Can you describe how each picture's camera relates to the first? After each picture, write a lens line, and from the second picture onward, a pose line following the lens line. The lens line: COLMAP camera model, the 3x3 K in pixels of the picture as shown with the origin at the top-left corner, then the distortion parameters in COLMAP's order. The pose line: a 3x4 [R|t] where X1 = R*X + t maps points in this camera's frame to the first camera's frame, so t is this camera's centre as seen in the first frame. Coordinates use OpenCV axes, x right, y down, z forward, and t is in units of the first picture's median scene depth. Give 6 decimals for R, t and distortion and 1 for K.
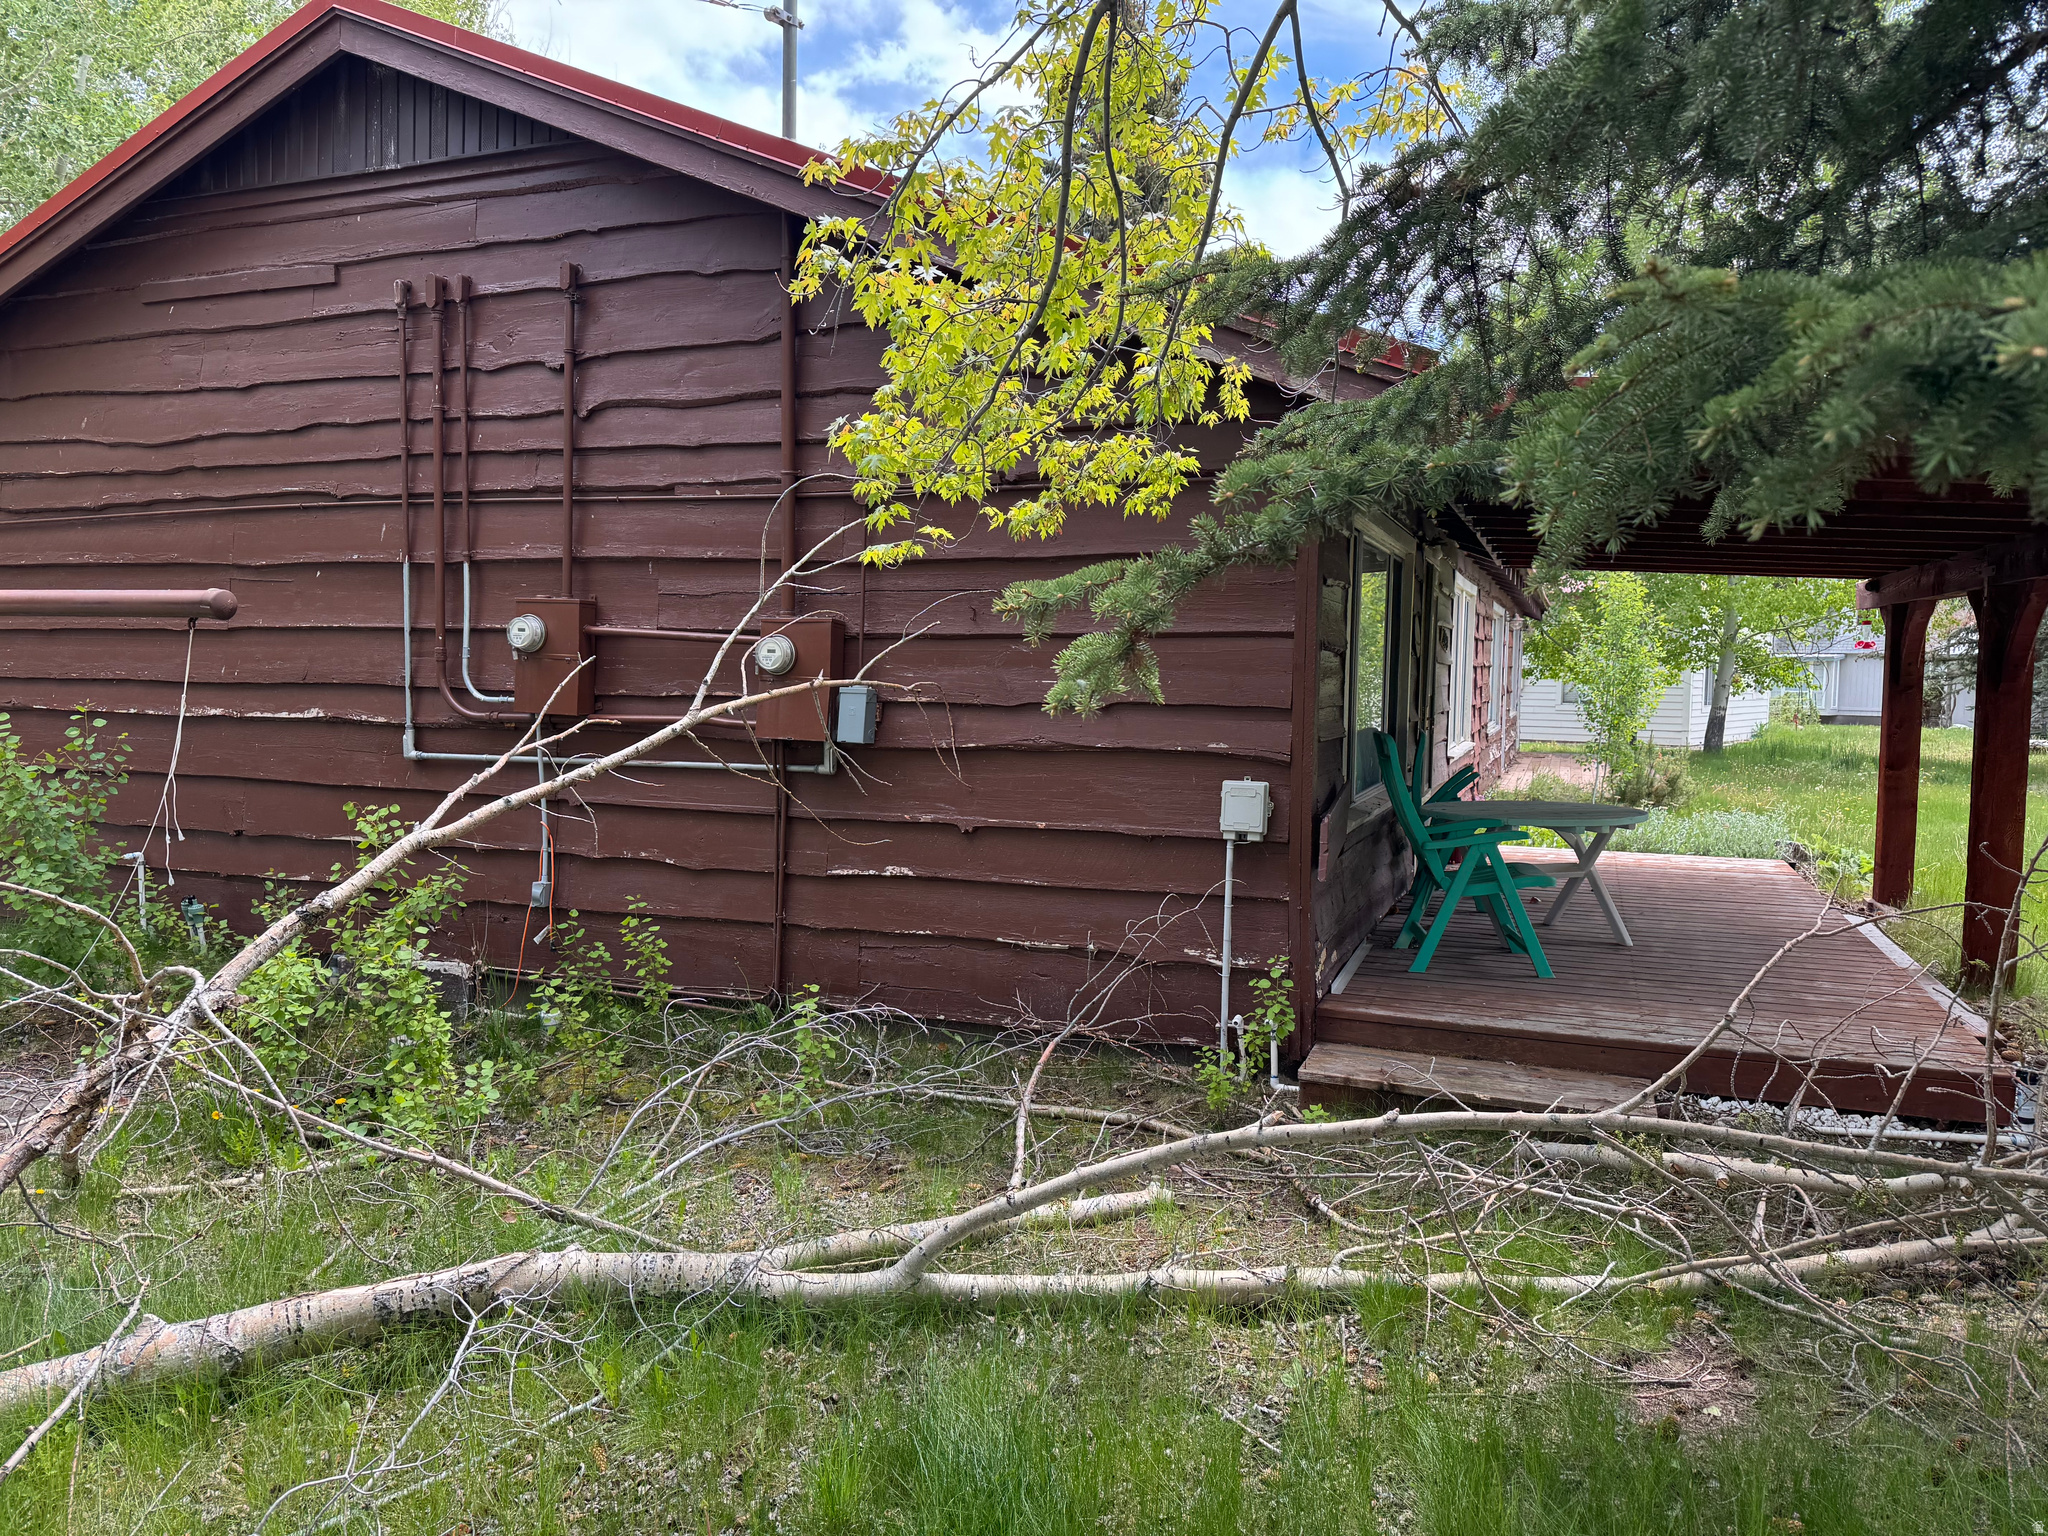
lens RADIAL K [[1447.2, 0, 1033.7], [0, 1447.2, 776.3], [0, 0, 1]] dist [0.069986, -0.080867]
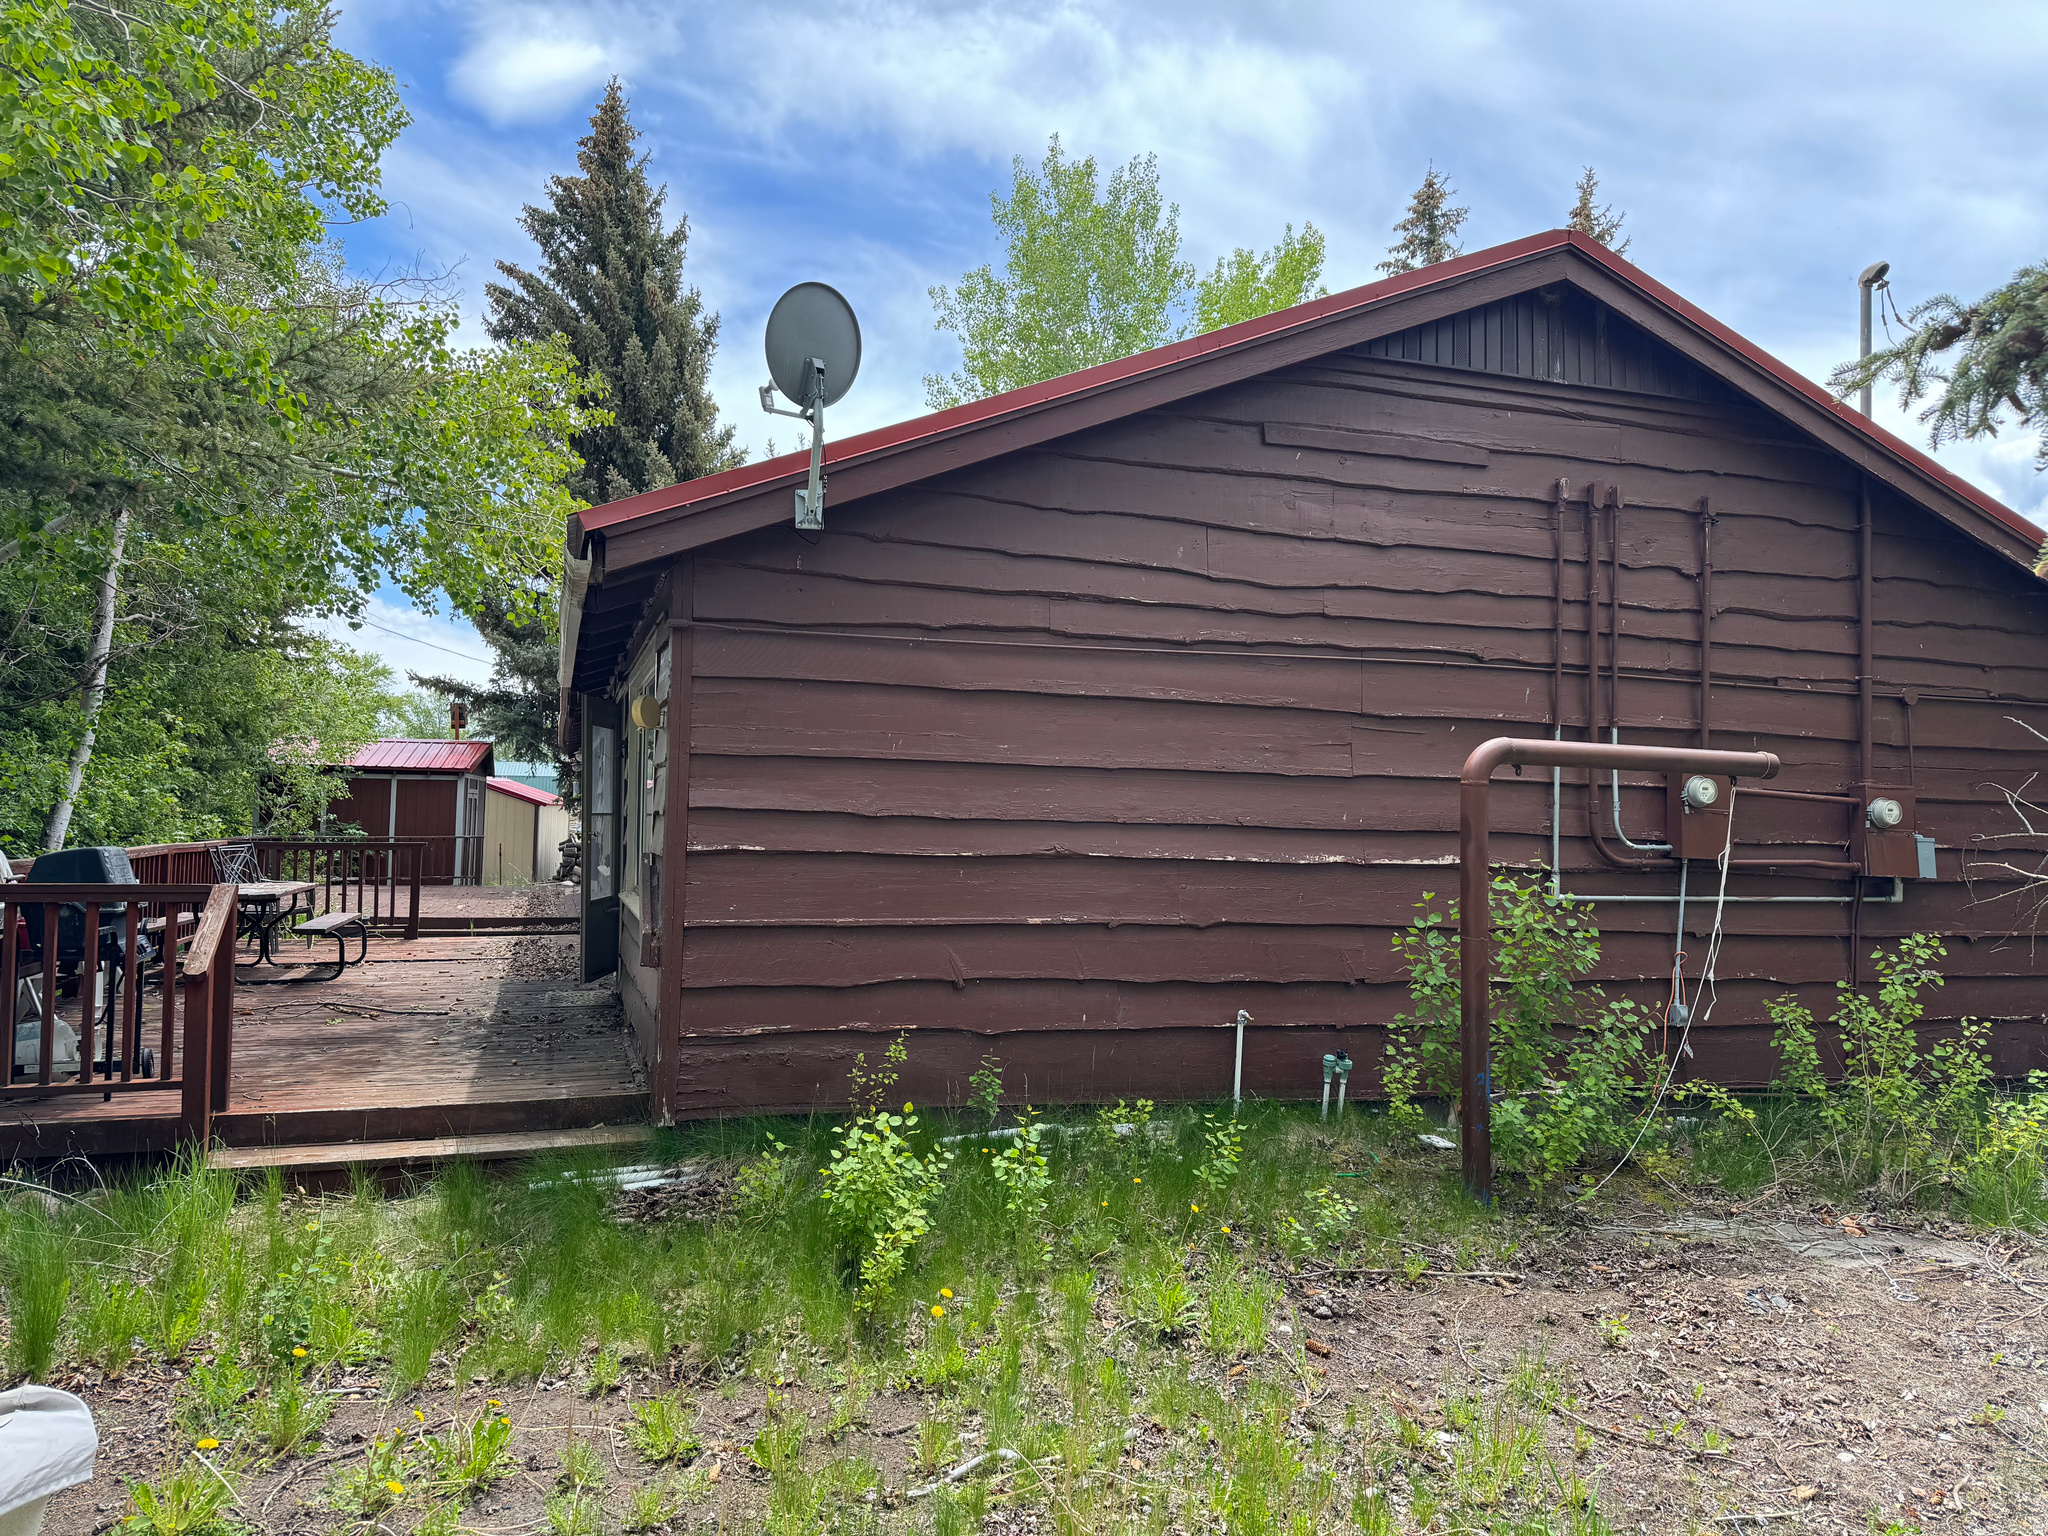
lens RADIAL K [[1447.2, 0, 1018.1], [0, 1447.2, 784.5], [0, 0, 1]] dist [0.069986, -0.080867]
pose [[0.780207, 0.026024, 0.624980, -1.446612], [0.030974, 0.996301, -0.080152, -0.023896], [-0.624754, 0.081893, 0.776515, 0.398141]]
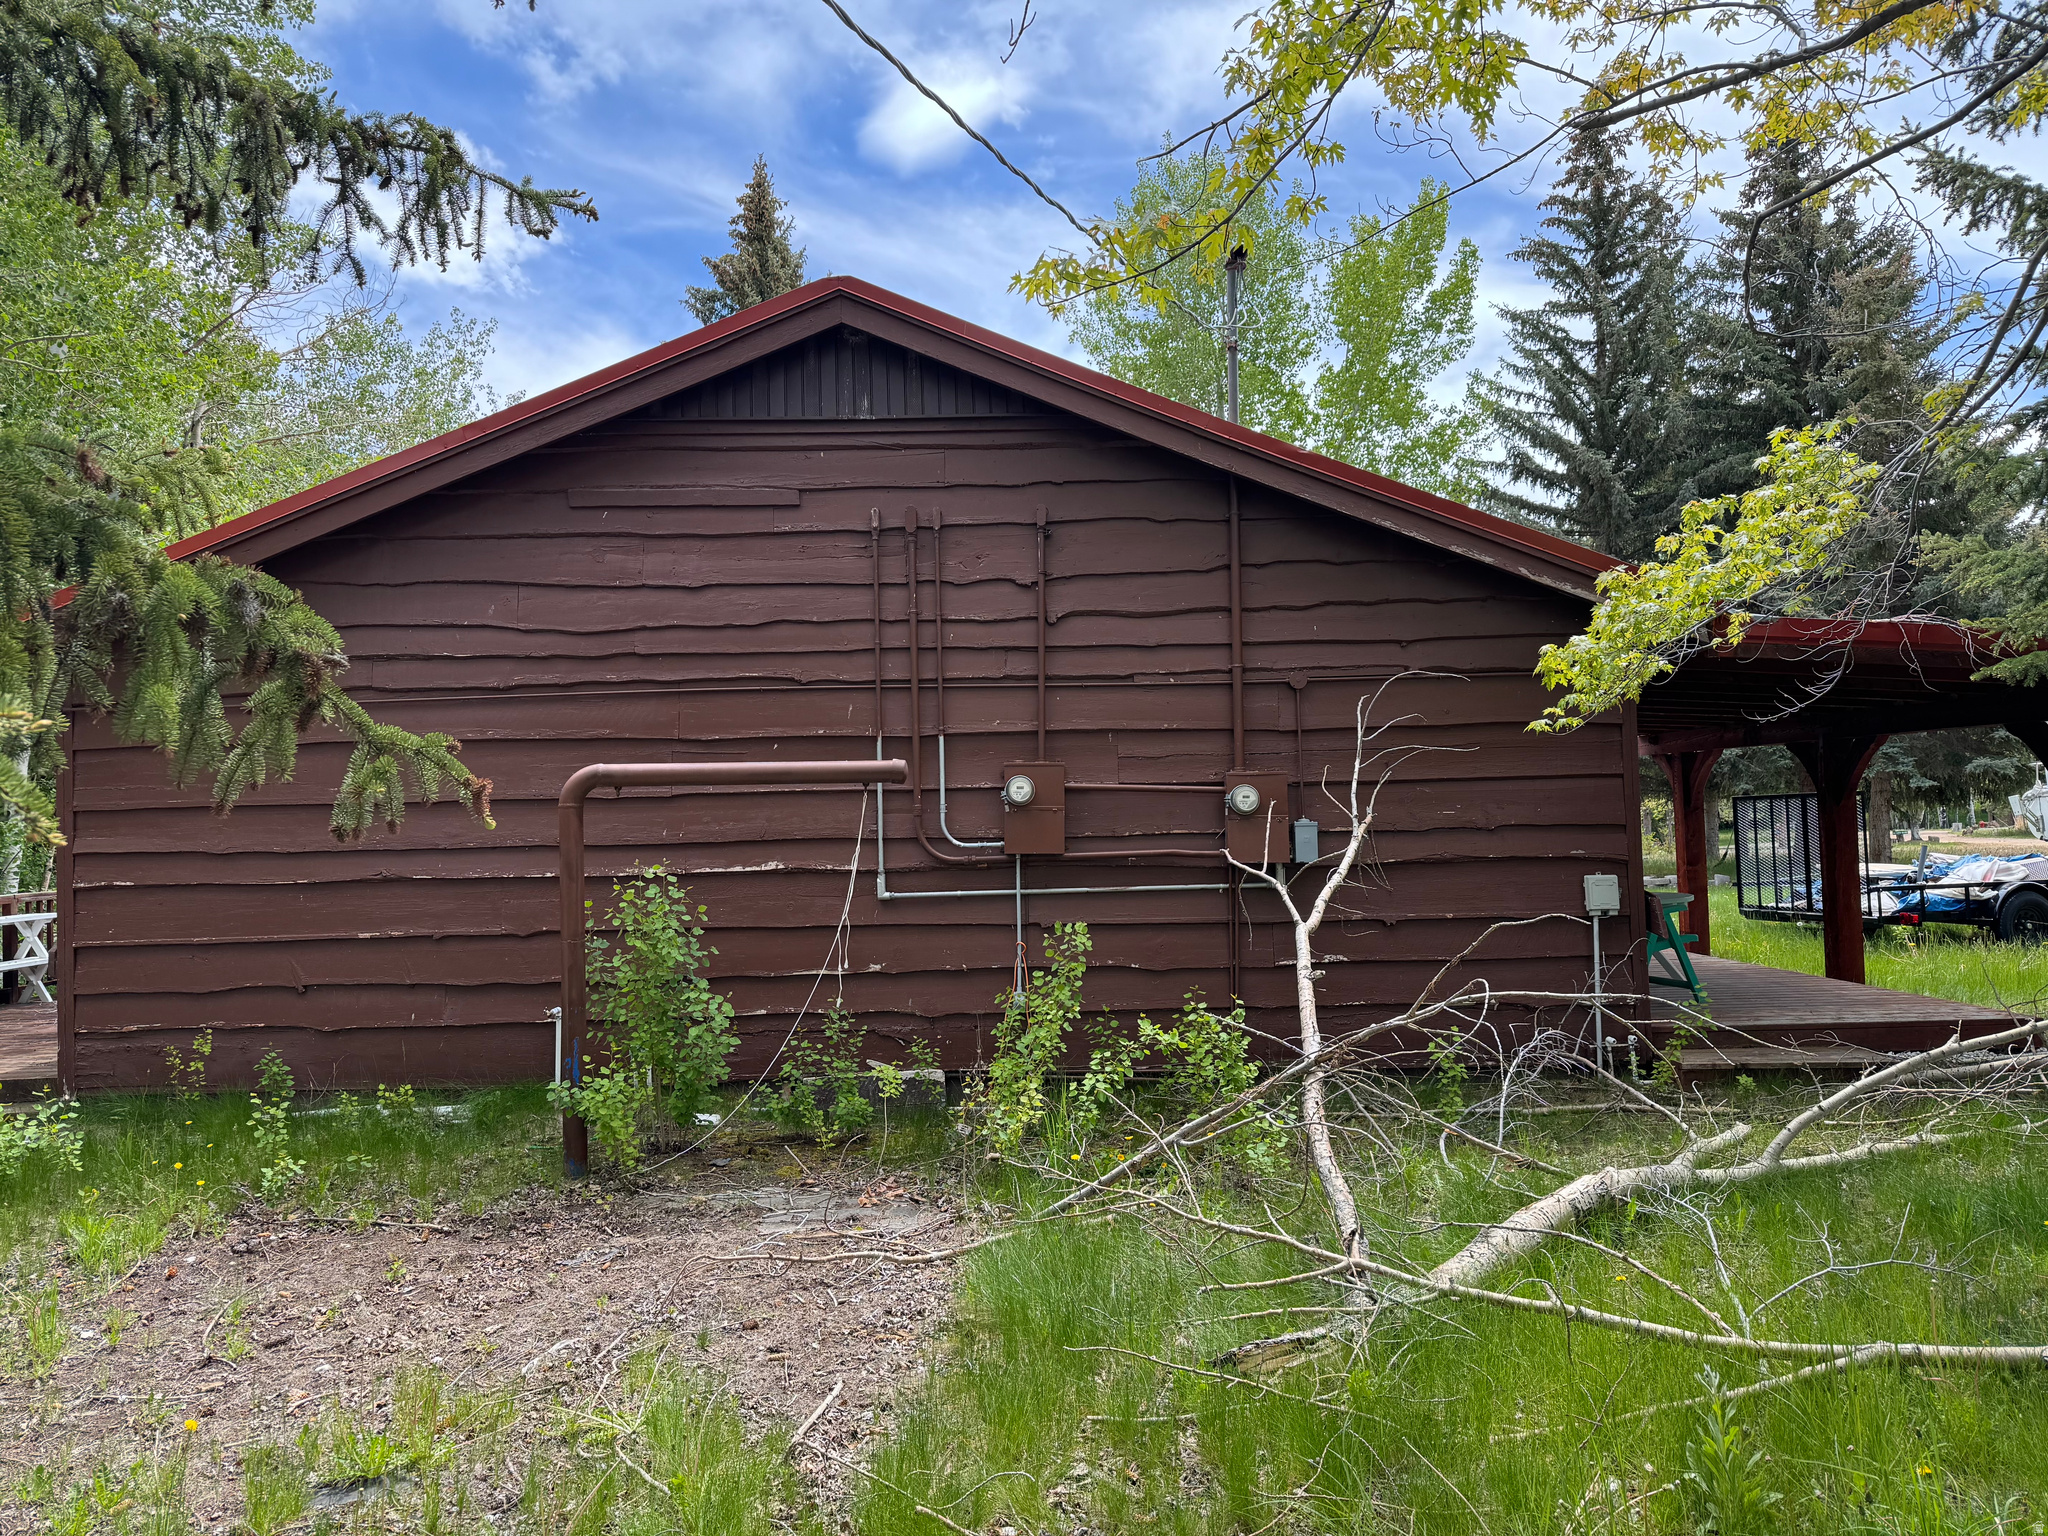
lens RADIAL K [[1447.2, 0, 979.1], [0, 1447.2, 800.9], [0, 0, 1]] dist [0.069986, -0.080867]
pose [[0.918335, -0.024066, 0.395073, -0.827105], [0.063136, 0.994276, -0.086191, 0.015148], [-0.390737, 0.104095, 0.914598, -0.116026]]
